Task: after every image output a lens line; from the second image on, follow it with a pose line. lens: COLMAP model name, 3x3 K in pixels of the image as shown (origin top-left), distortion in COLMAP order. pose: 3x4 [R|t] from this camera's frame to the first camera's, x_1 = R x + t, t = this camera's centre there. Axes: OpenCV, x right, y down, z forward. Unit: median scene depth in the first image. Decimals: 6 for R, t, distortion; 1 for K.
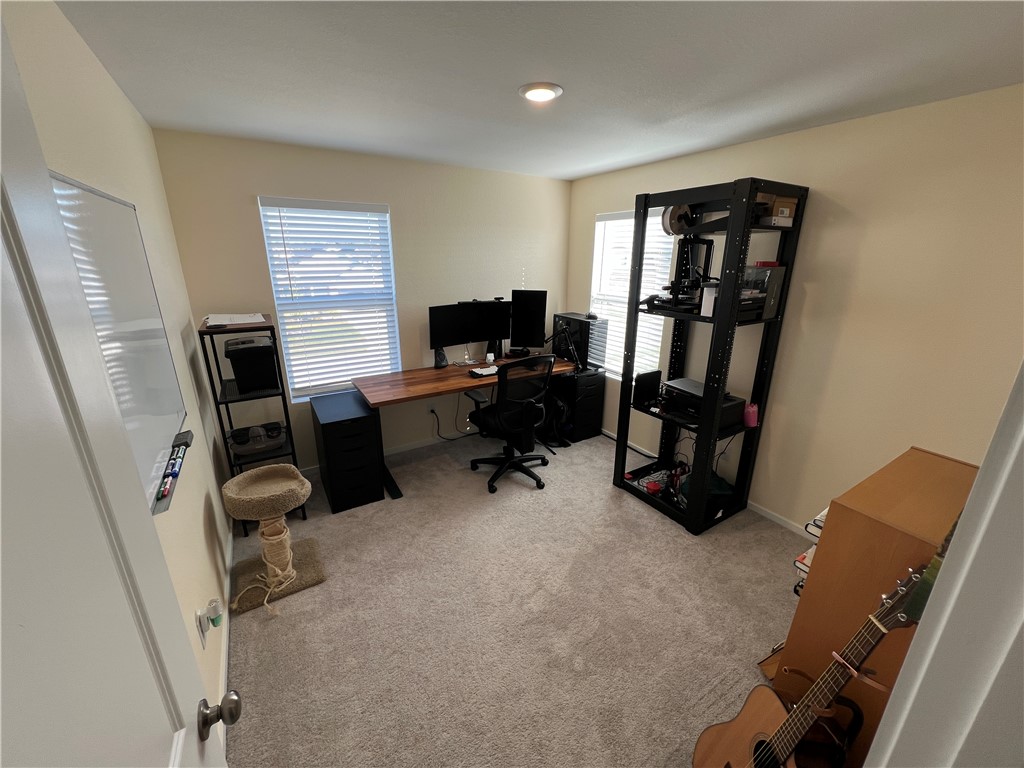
lens RADIAL K [[409.9, 0, 513.8], [0, 409.9, 381.6], [0, 0, 1]] dist [-0.000958, -0.000025]
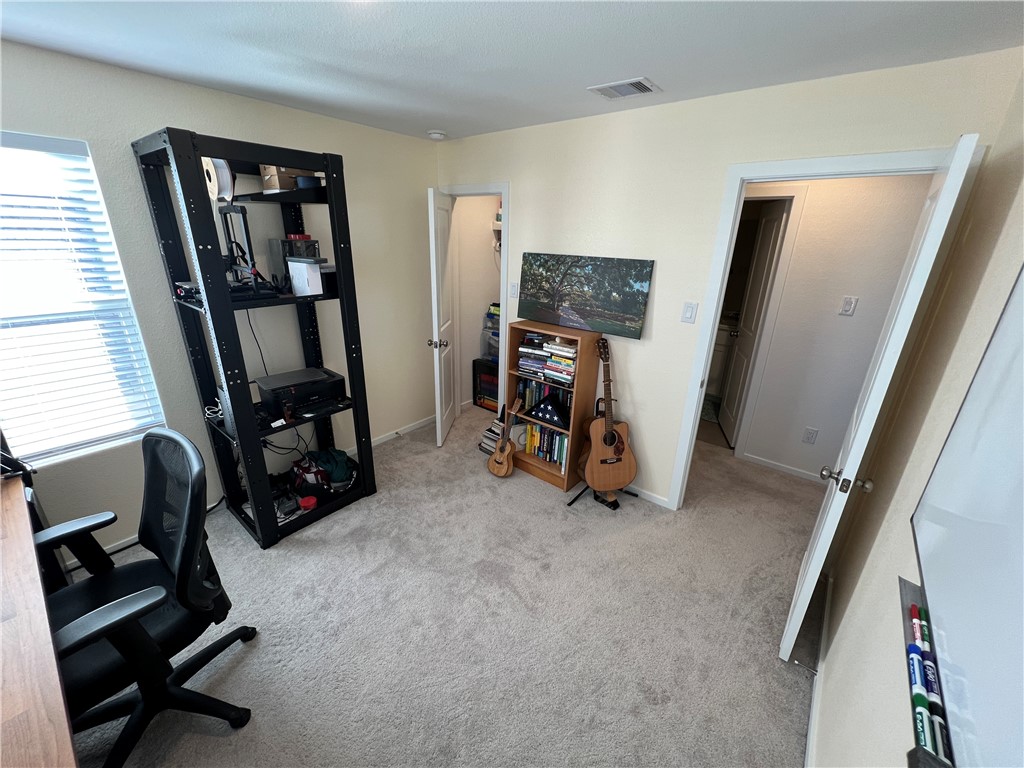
lens RADIAL K [[409.9, 0, 511.8], [0, 409.9, 382.8], [0, 0, 1]] dist [-0.000958, -0.000025]
pose [[-0.321700, -0.338546, 0.884248, -0.564608], [0.258506, 0.867009, 0.425993, -0.260121], [-0.910870, 0.365625, -0.191401, 0.814194]]
